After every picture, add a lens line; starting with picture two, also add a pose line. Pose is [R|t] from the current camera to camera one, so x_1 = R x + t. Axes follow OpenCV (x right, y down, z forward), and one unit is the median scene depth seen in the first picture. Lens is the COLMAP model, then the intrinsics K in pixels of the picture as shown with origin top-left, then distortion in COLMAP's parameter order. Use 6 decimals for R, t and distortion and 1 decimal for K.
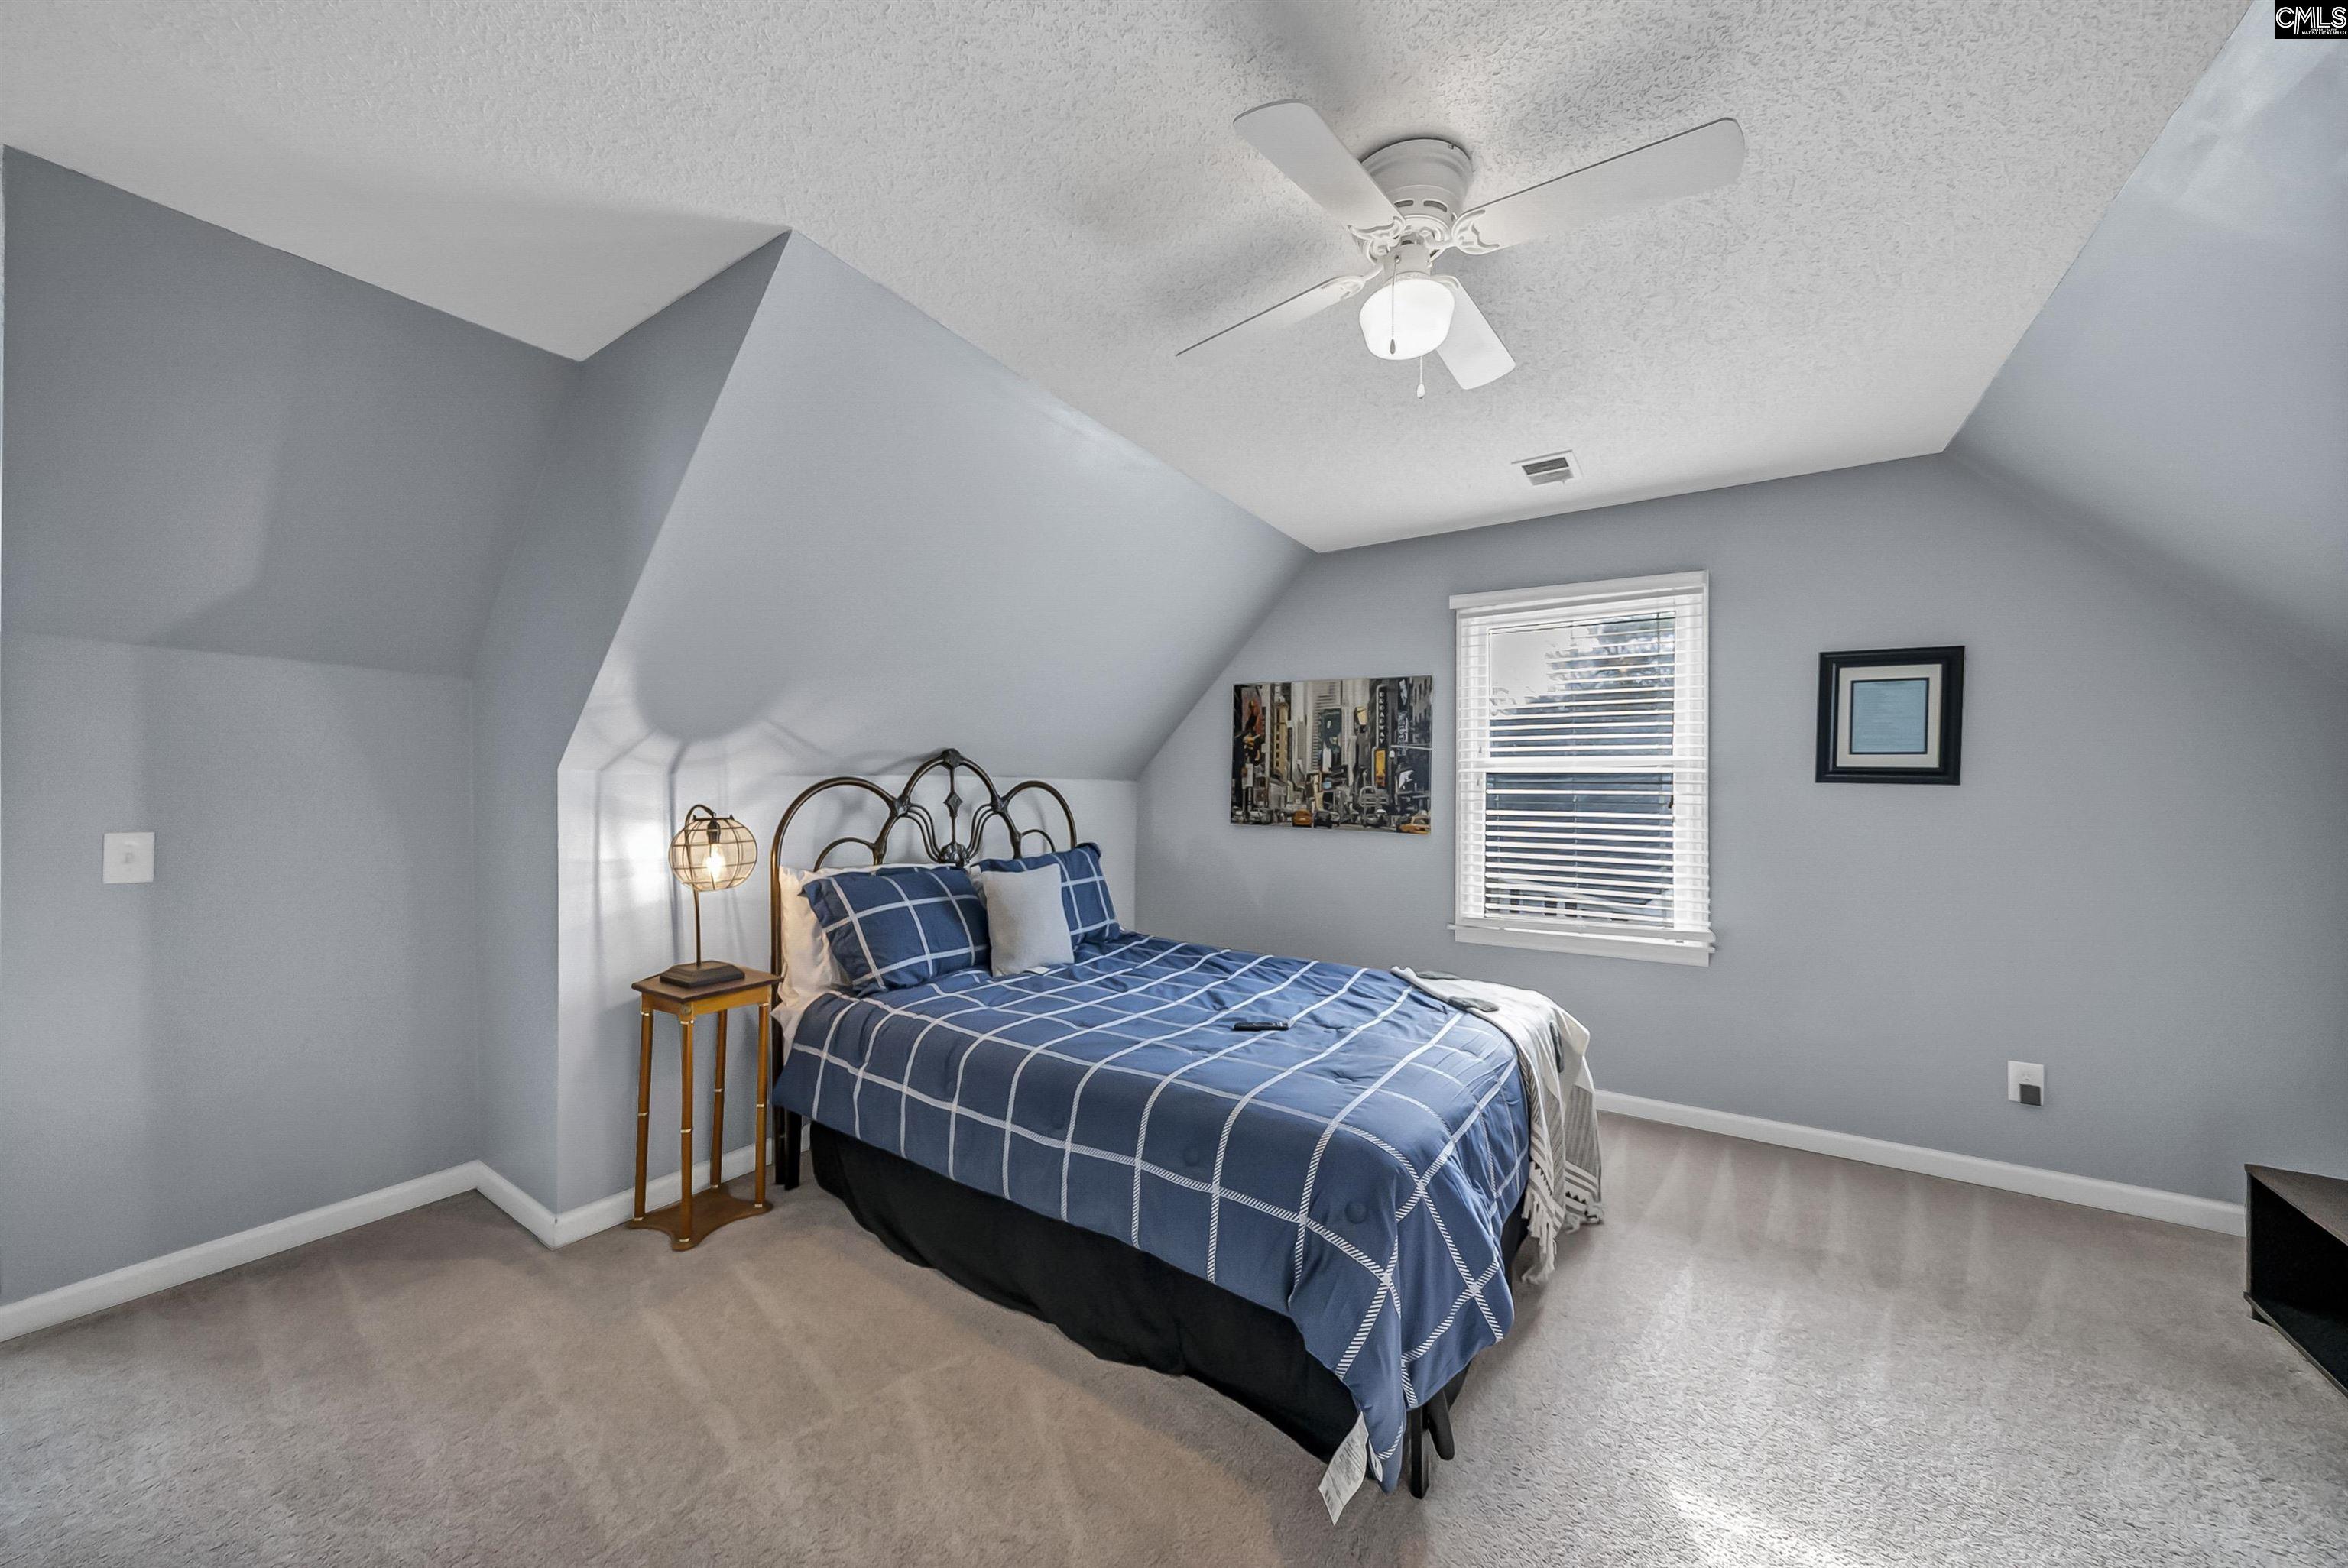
lens RADIAL K [[837.1, 0, 1156.9], [0, 837.1, 792.5], [0, 0, 1]] dist [-0.004495, -0.000060]
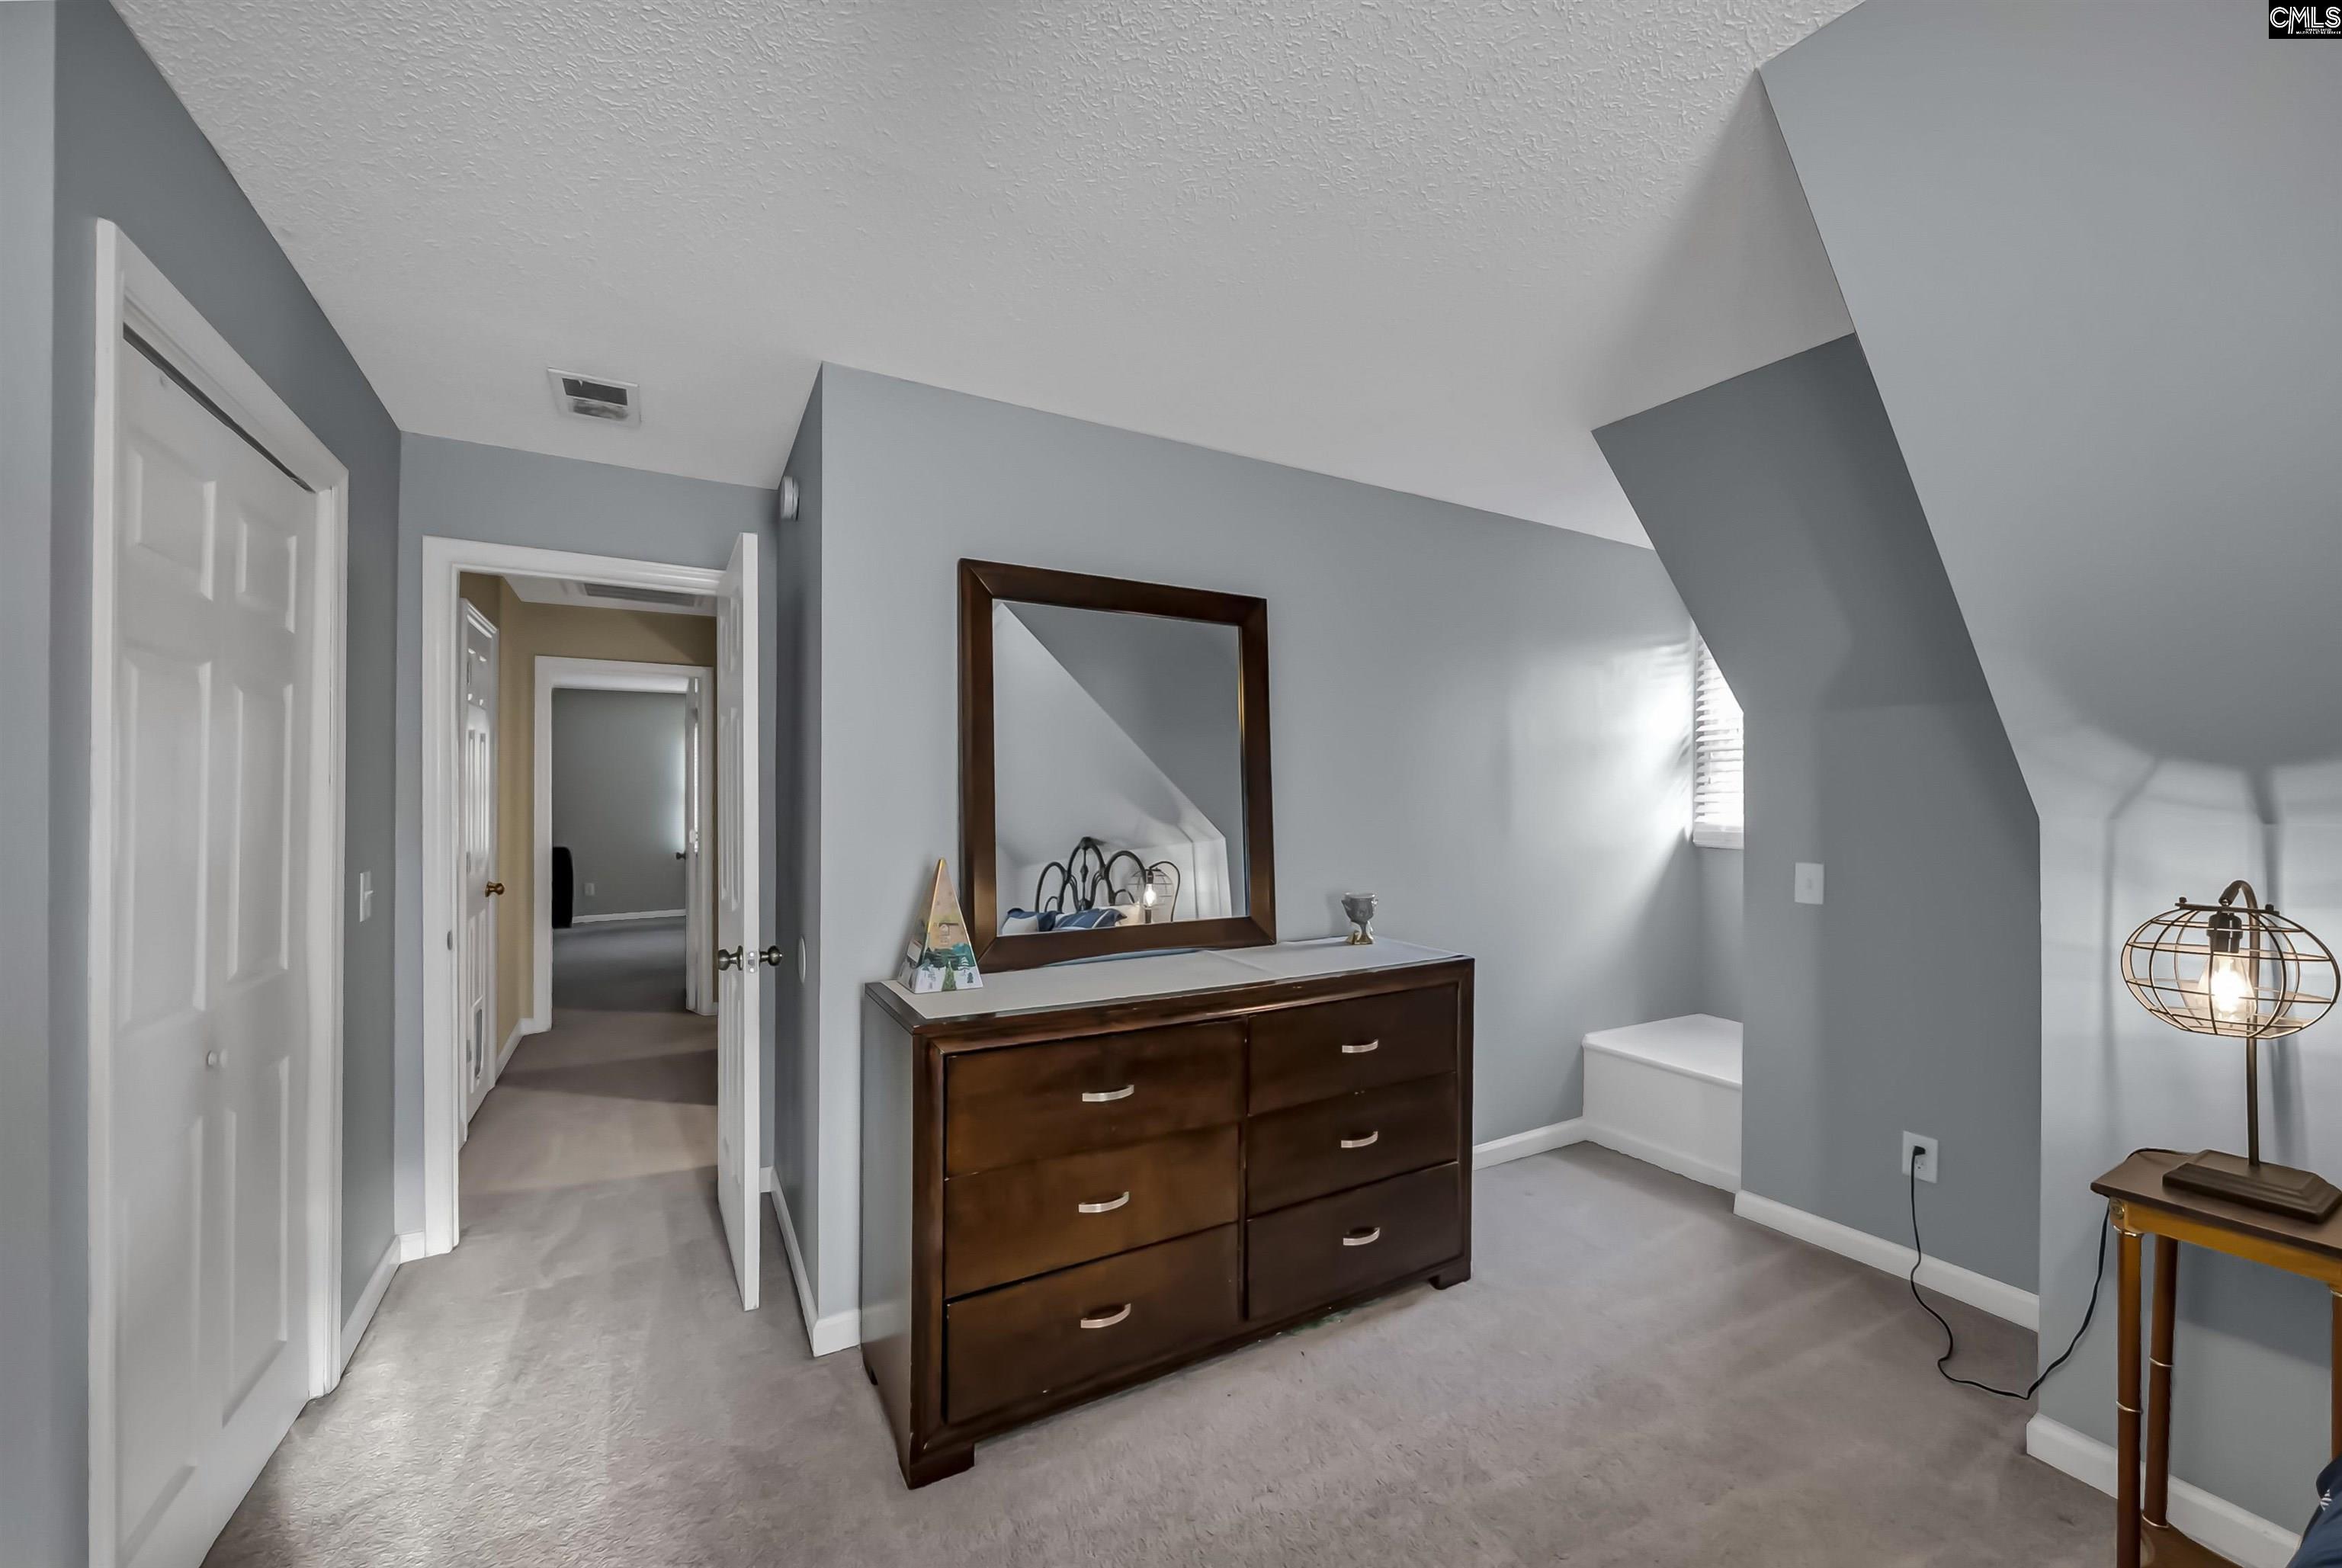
lens RADIAL K [[888.1, 0, 1181.2], [0, 888.1, 790.1], [0, 0, 1]] dist [-0.007111, 0.000790]
pose [[-0.437695, -0.008859, -0.899080, 0.244961], [-0.007439, 0.999953, -0.006232, -0.031321], [0.899093, 0.003960, -0.437740, 0.484884]]
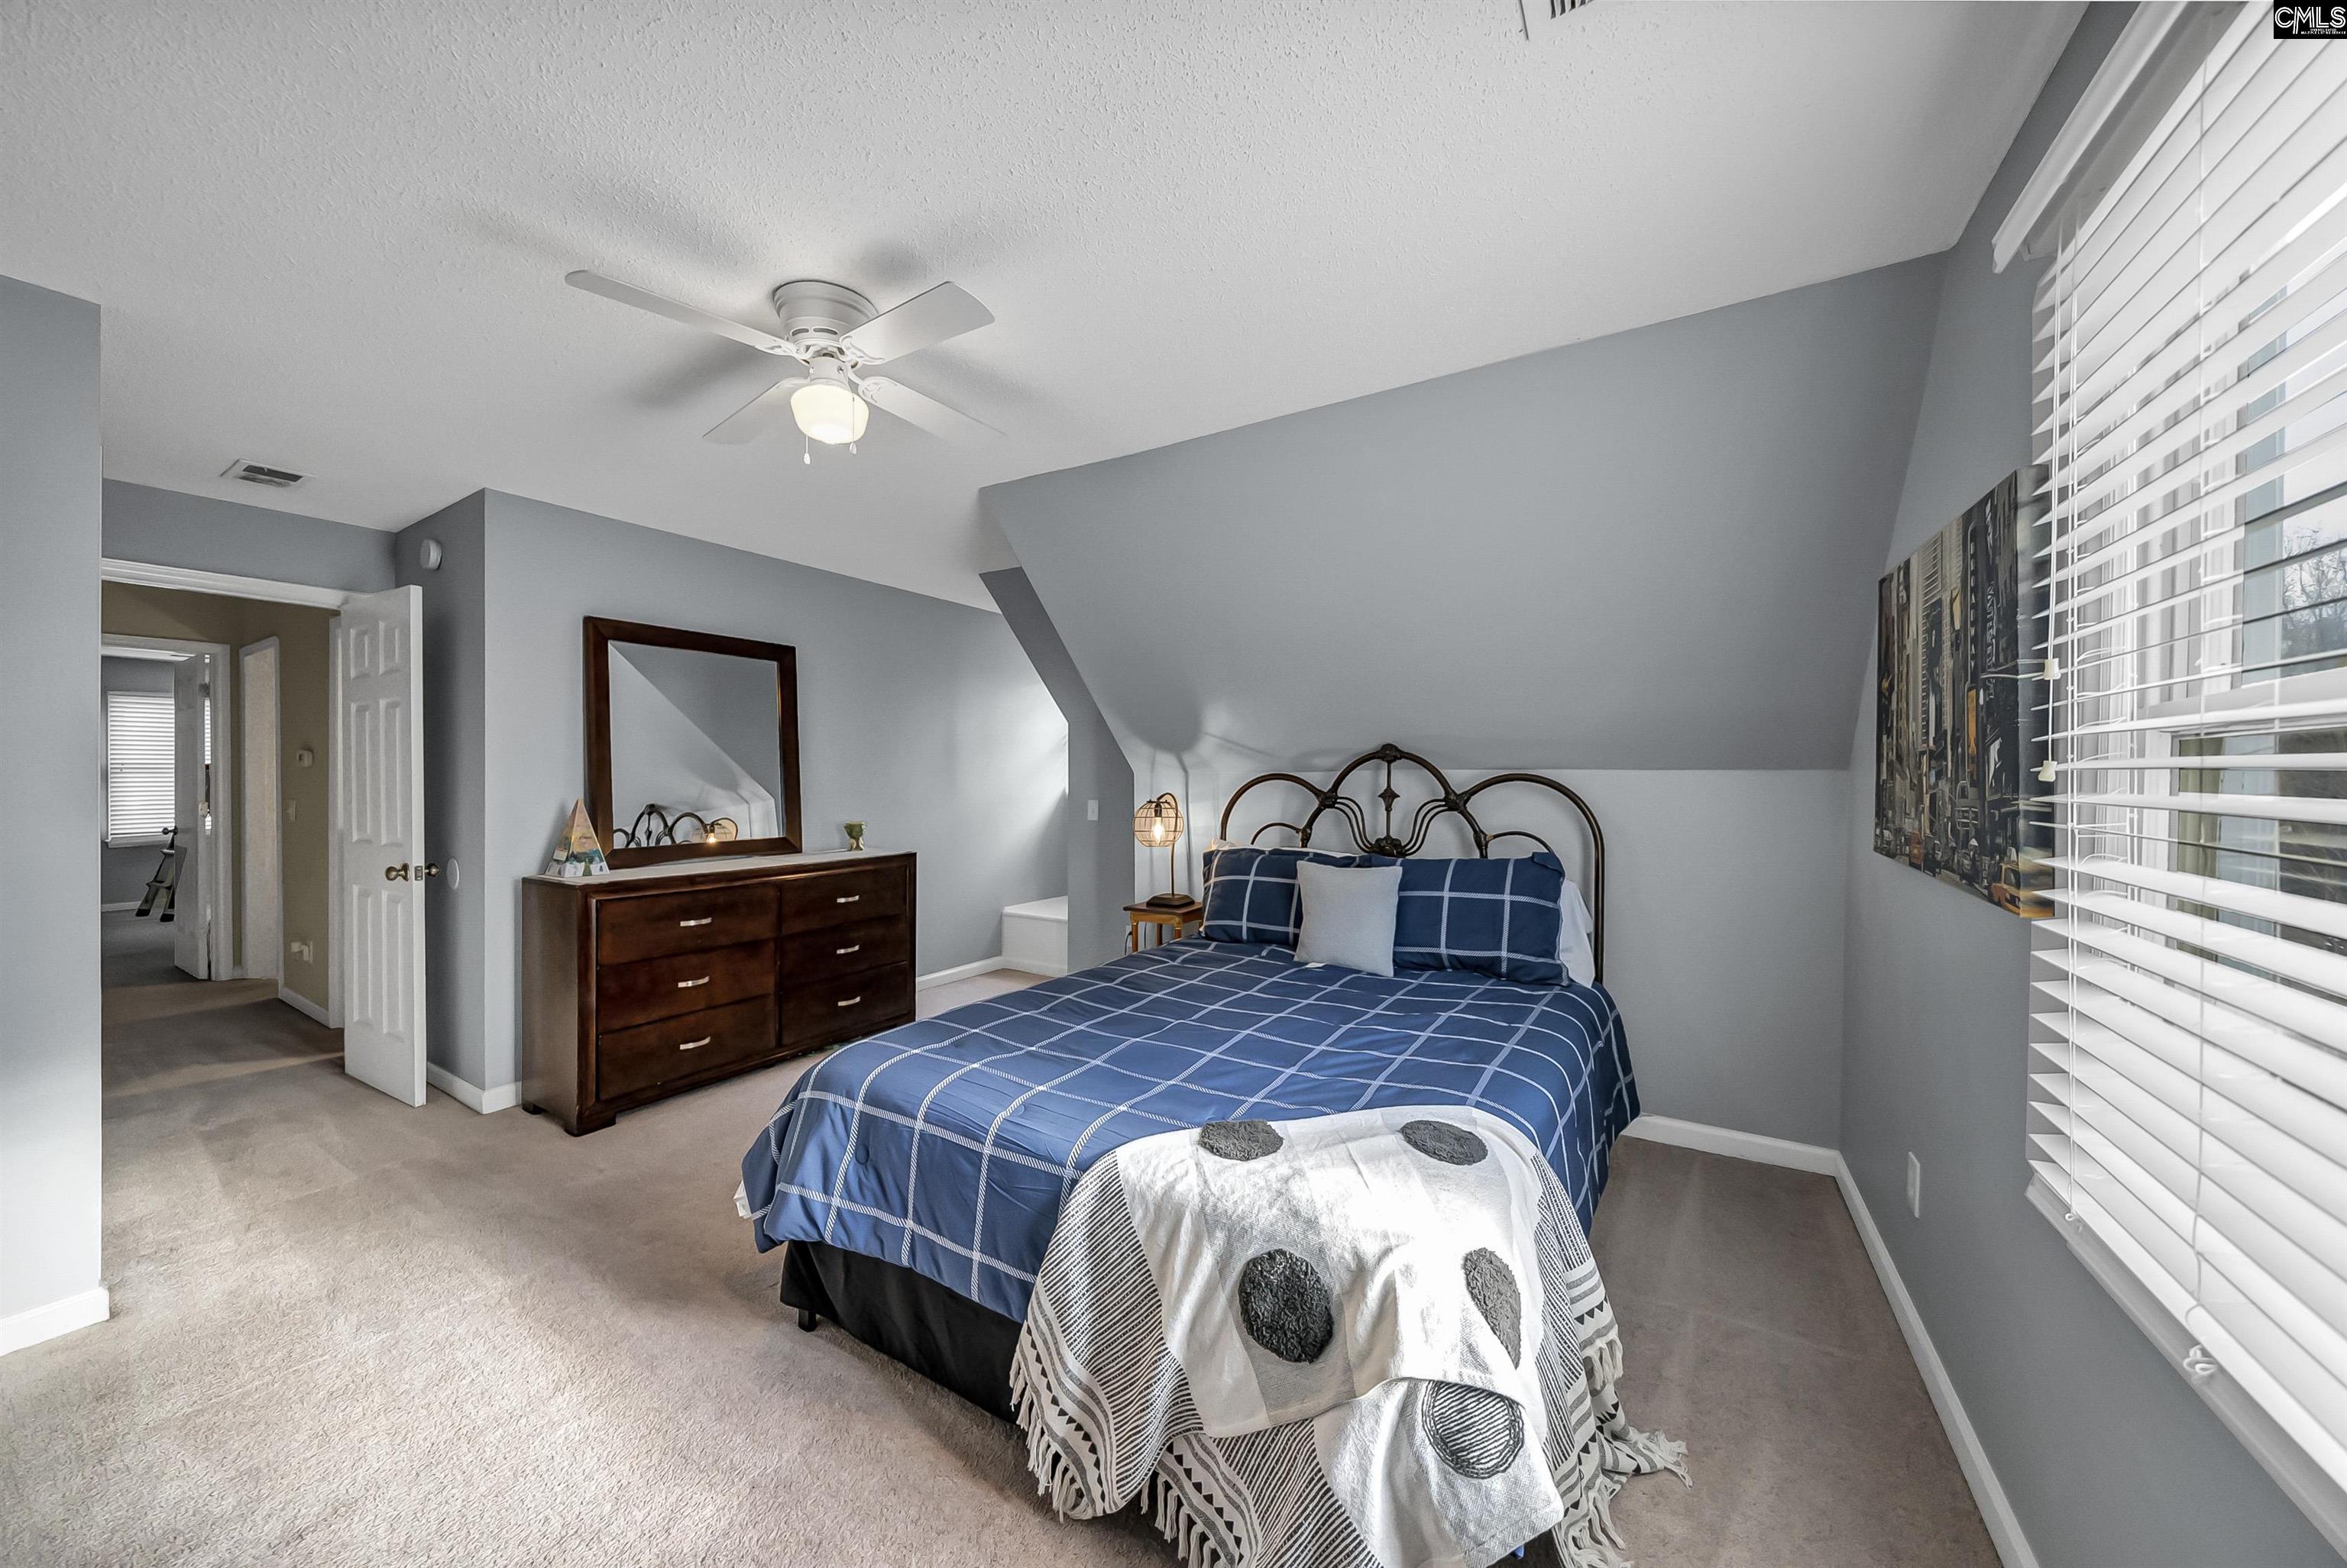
lens RADIAL K [[836.7, 0, 1165.2], [0, 836.7, 784.5], [0, 0, 1]] dist [-0.004495, -0.000060]
pose [[0.021288, 0.003462, -0.999767, 0.820656], [-0.003917, 0.999987, 0.003379, -0.005876], [0.999766, 0.003844, 0.021302, 0.760735]]
